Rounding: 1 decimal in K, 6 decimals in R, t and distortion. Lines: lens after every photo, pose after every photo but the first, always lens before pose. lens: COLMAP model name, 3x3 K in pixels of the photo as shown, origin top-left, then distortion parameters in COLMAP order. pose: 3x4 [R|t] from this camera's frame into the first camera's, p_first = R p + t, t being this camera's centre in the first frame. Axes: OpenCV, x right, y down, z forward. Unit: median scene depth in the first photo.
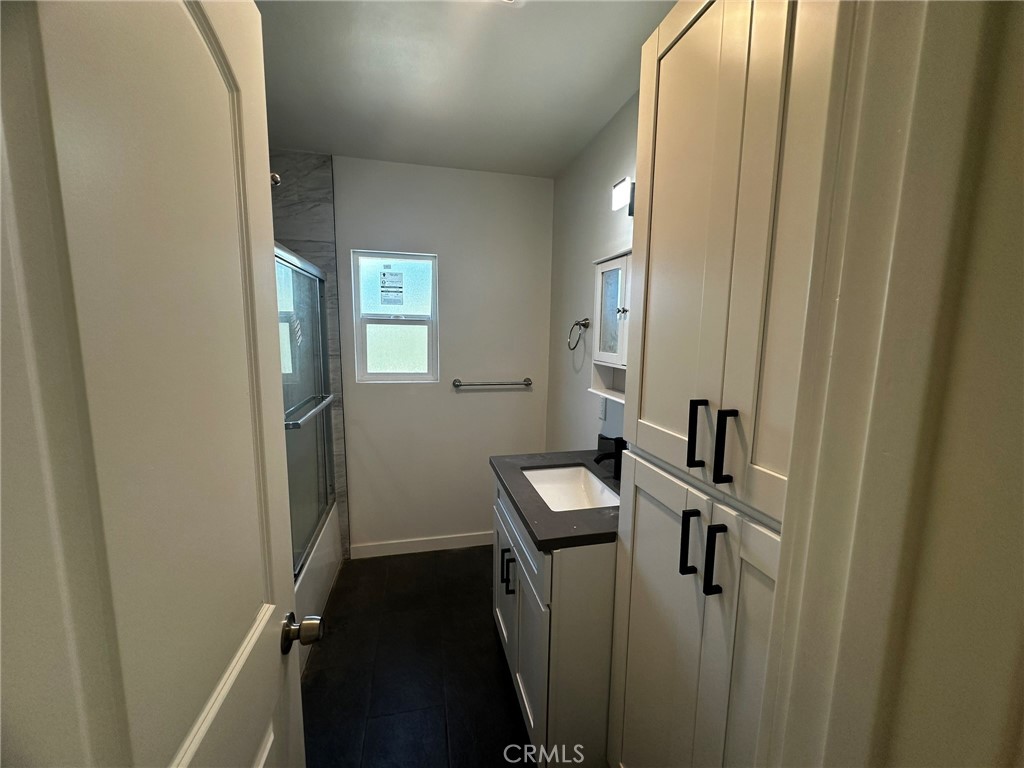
lens RADIAL K [[408.1, 0, 514.9], [0, 408.1, 385.5], [0, 0, 1]] dist [-0.004234, 0.001219]
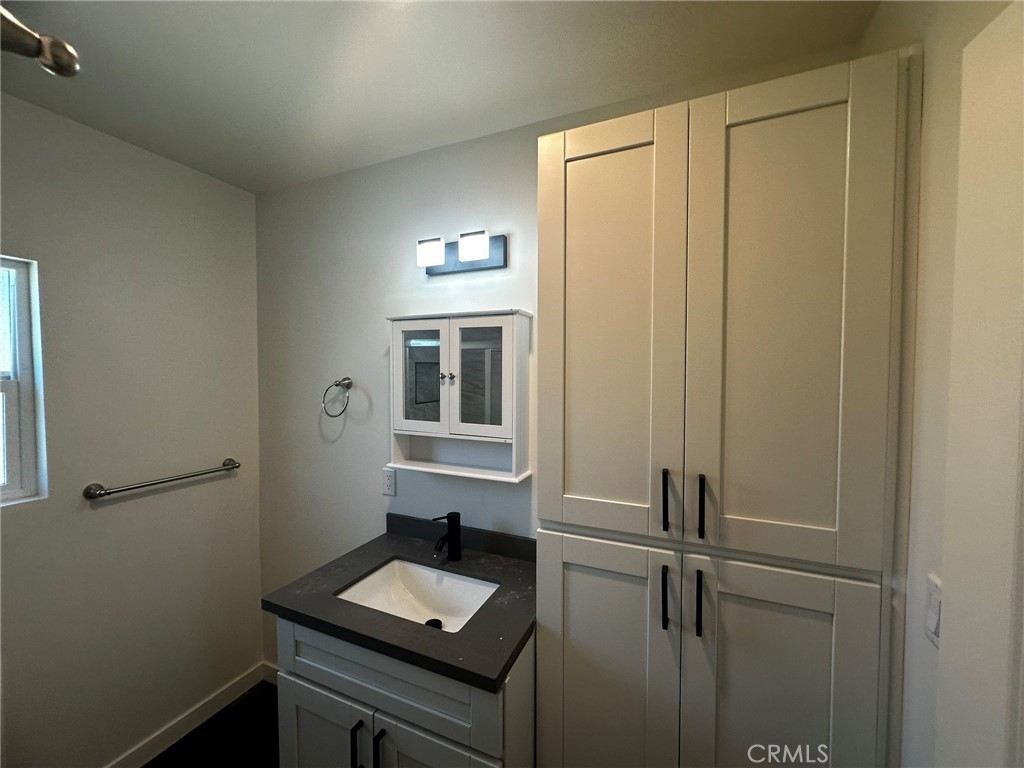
lens RADIAL K [[408.1, 0, 512.3], [0, 408.1, 382.8], [0, 0, 1]] dist [-0.004234, 0.001219]
pose [[0.607296, -0.032764, 0.793800, -0.326326], [0.109952, 0.993001, -0.043133, -0.094084], [-0.786831, 0.113474, 0.606647, 0.267829]]
